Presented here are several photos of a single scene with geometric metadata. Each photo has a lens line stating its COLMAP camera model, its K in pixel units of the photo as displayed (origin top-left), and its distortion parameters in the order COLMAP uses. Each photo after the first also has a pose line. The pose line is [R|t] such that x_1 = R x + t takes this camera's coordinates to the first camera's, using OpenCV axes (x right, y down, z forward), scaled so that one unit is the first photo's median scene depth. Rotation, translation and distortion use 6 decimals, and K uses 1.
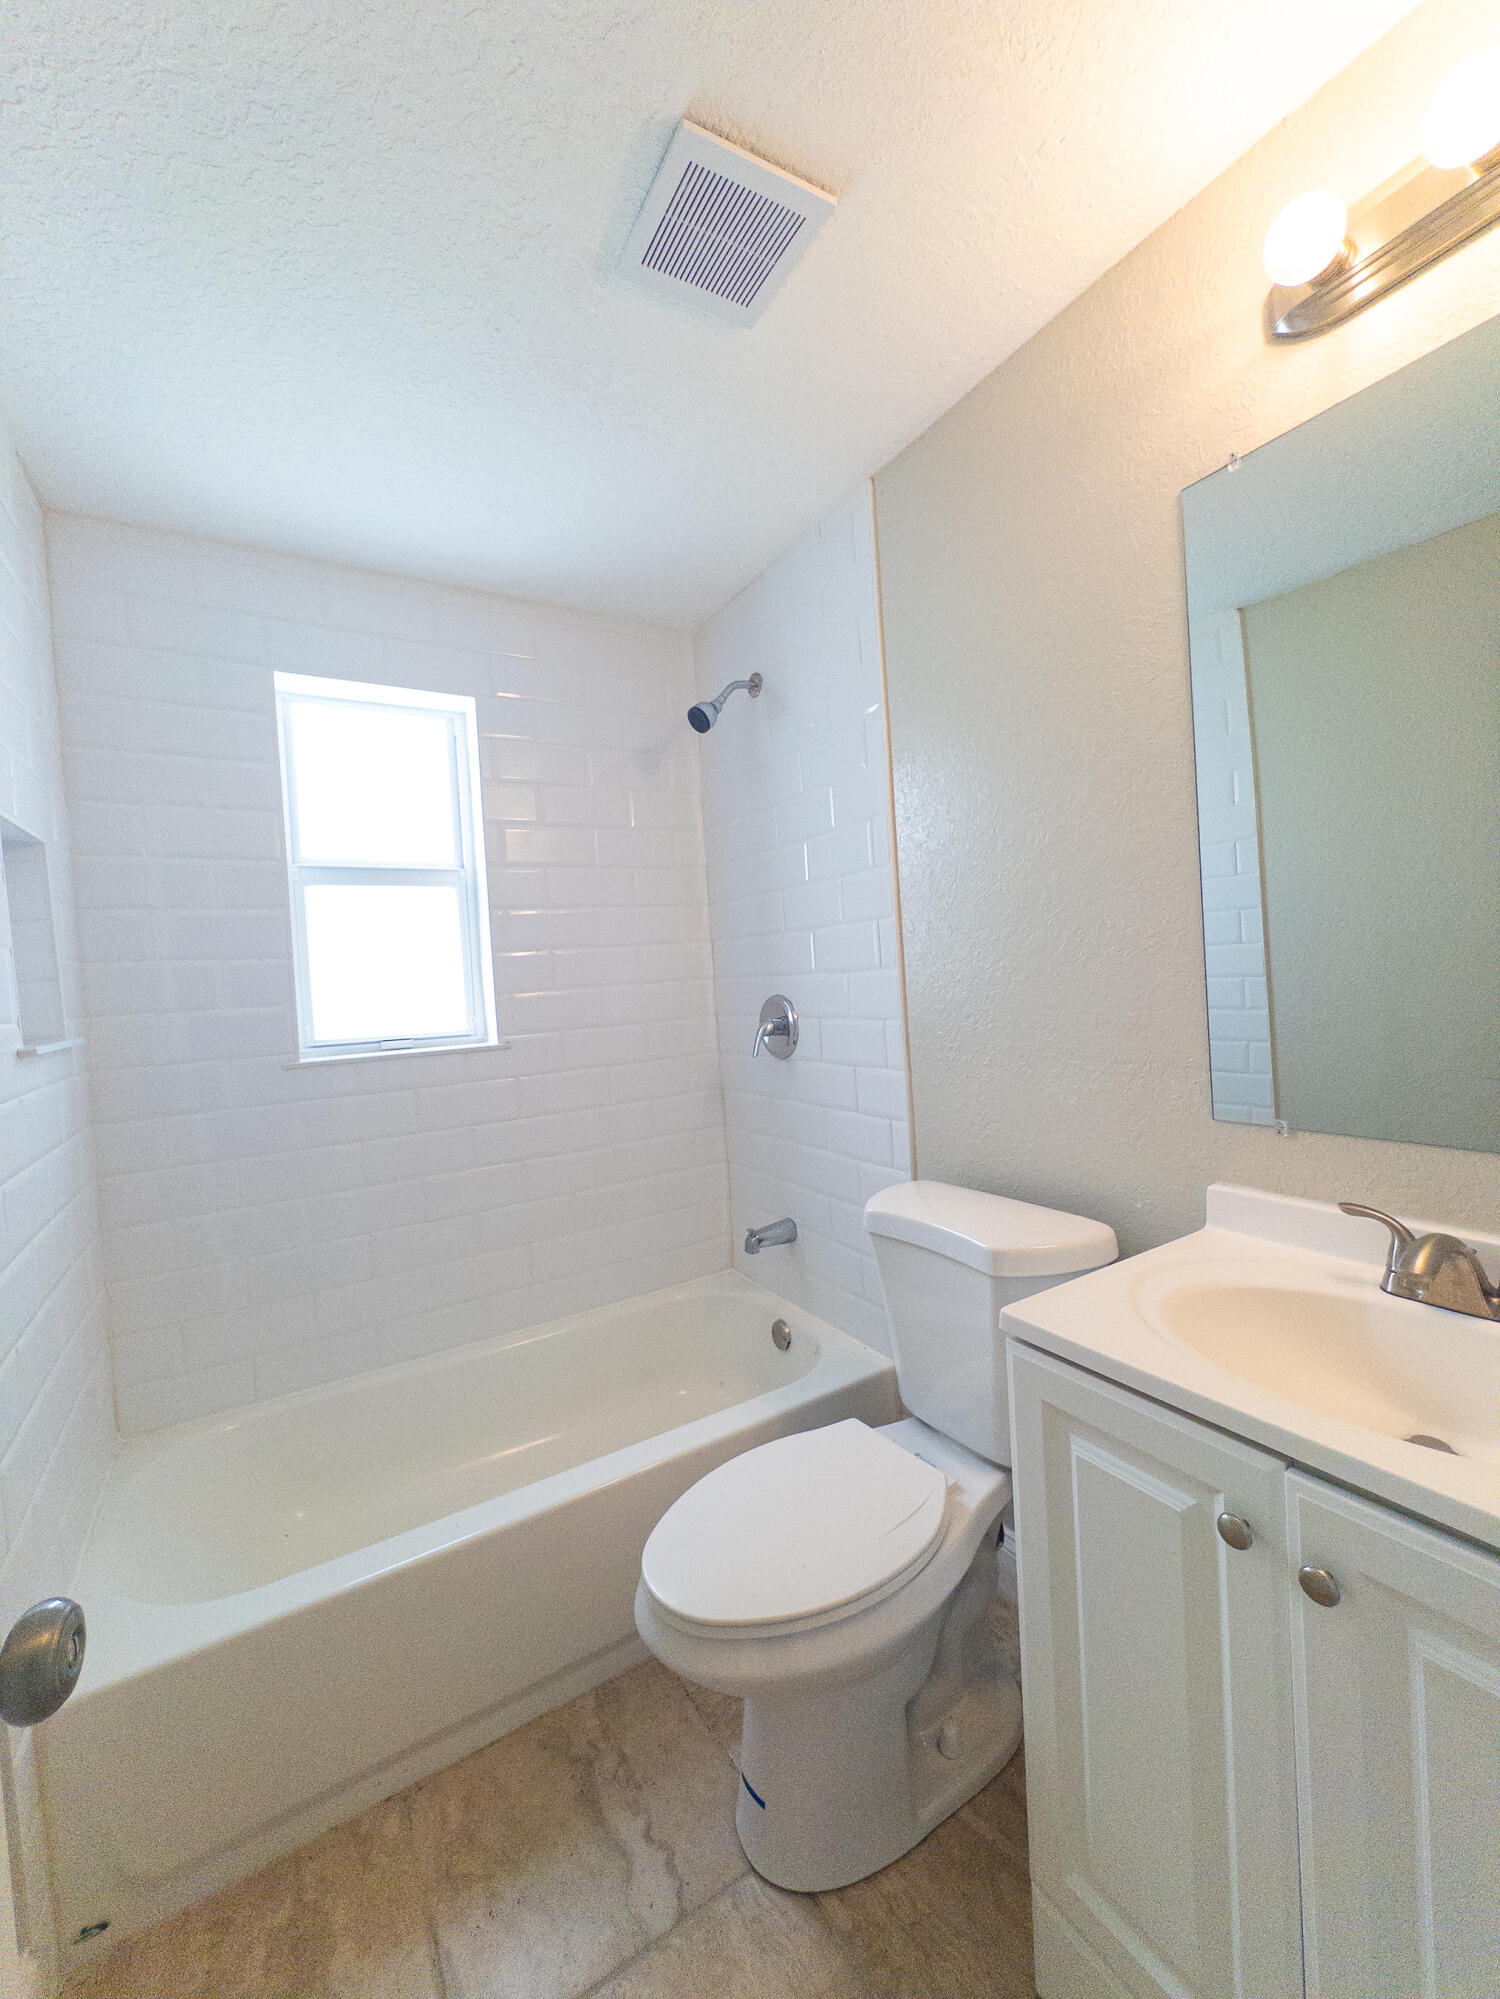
lens RADIAL K [[804.5, 0, 750.0], [0, 804.5, 999.5], [0, 0, 1]] dist [-0.002043, 0.000161]
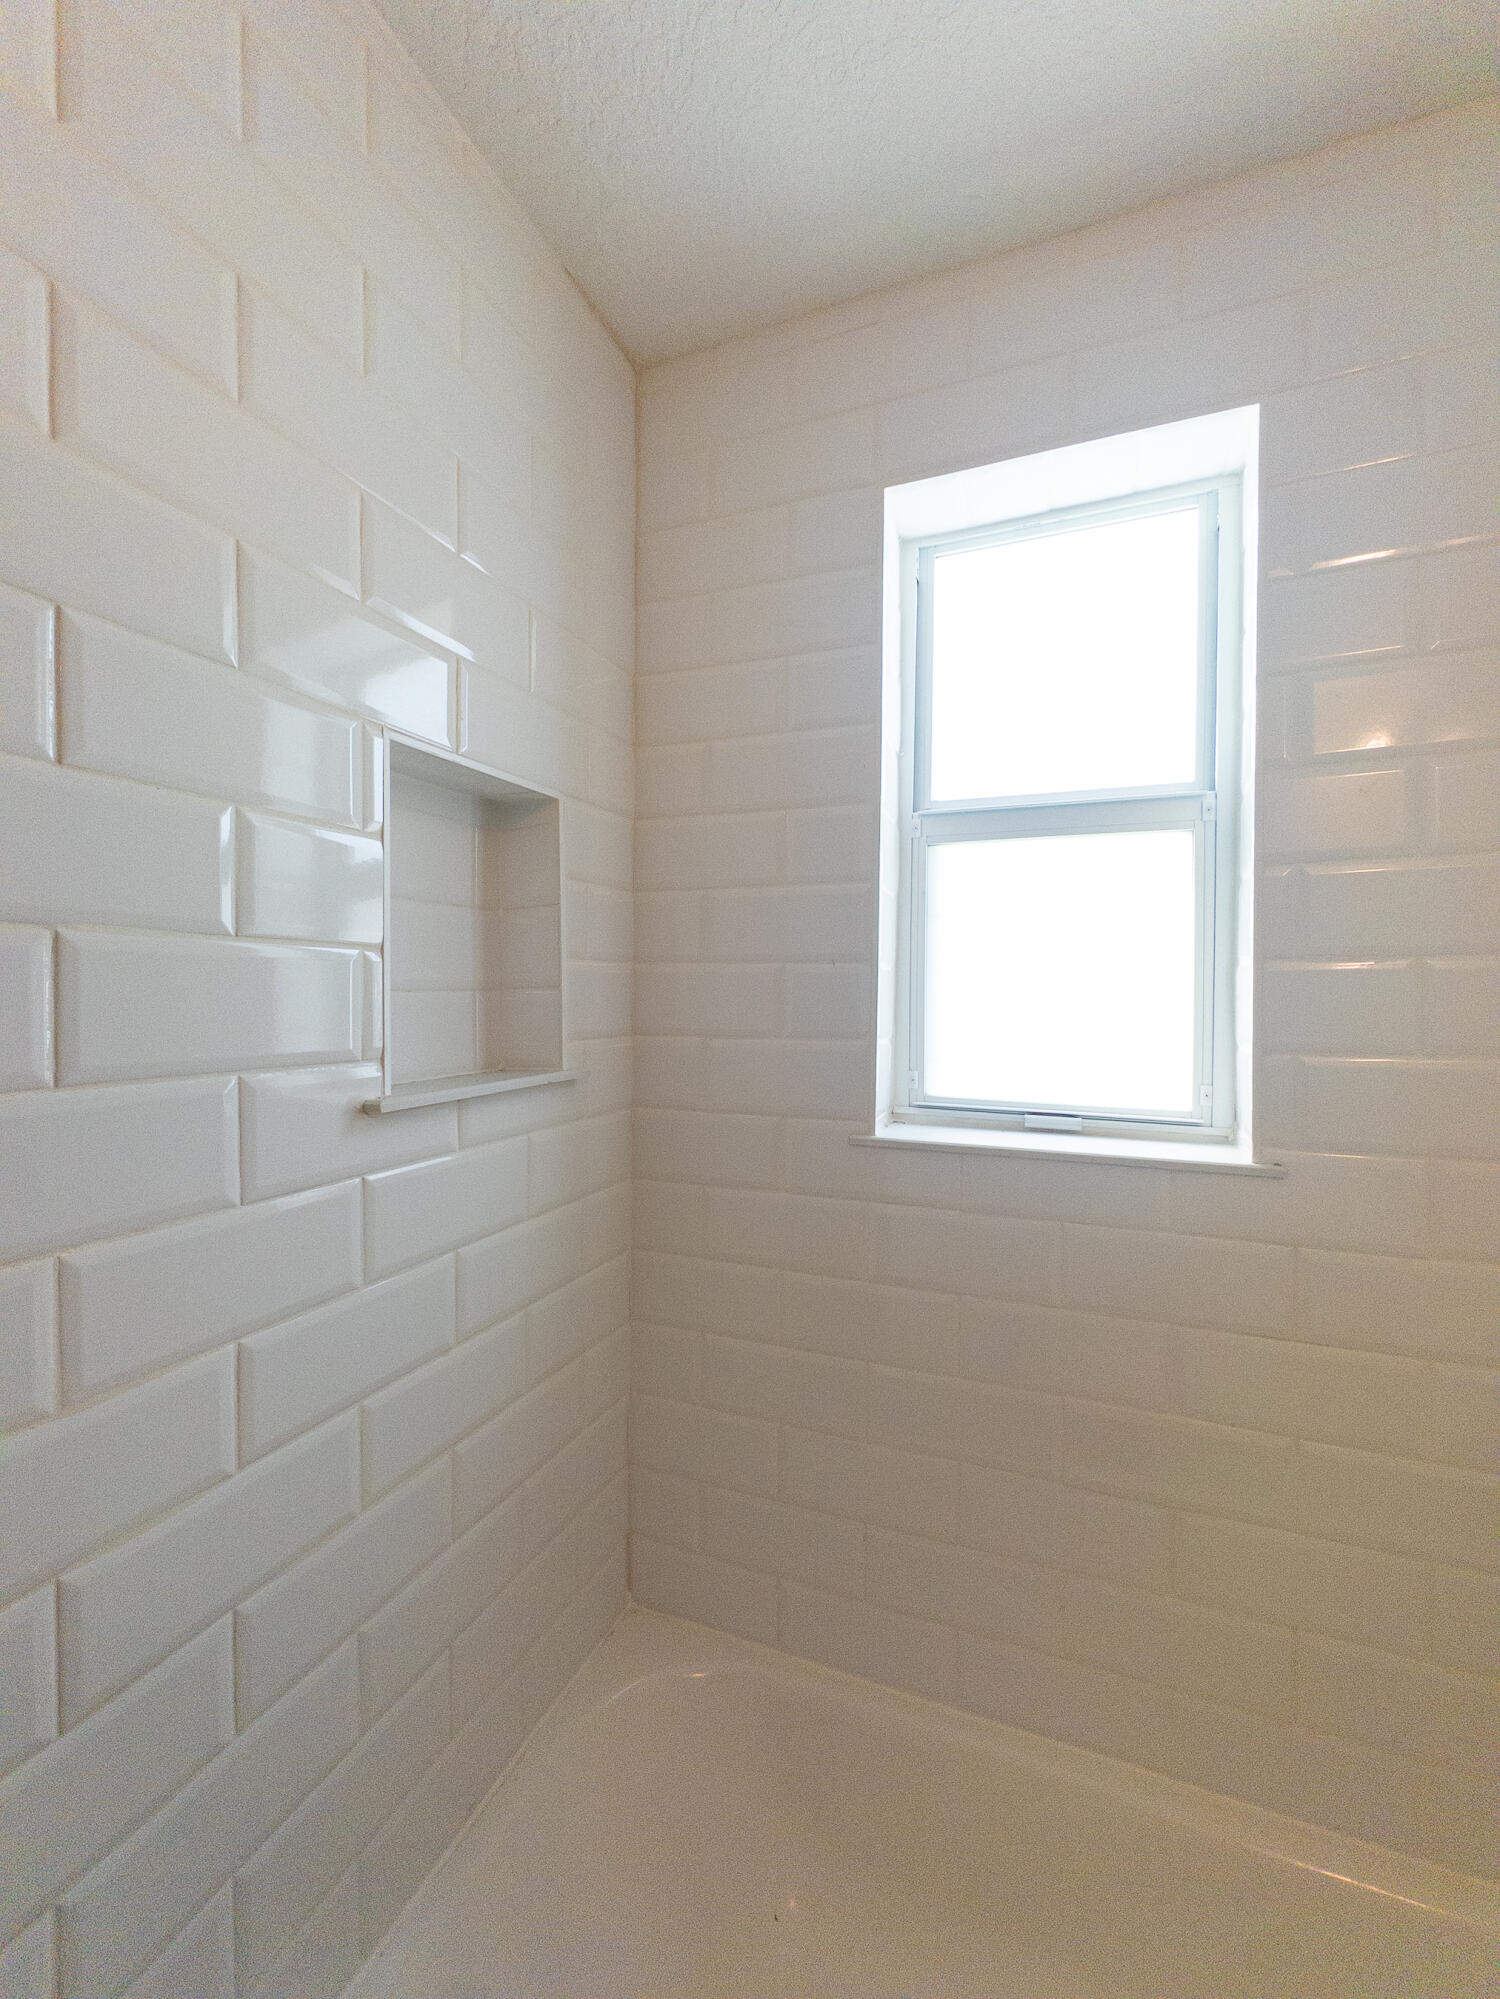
lens RADIAL K [[804.5, 0, 750.0], [0, 804.5, 999.5], [0, 0, 1]] dist [-0.002043, 0.000161]
pose [[0.594770, 0.066931, -0.801105, -0.125970], [-0.059996, 0.997445, 0.038791, -0.037445], [0.801654, 0.024992, 0.597265, 0.502542]]
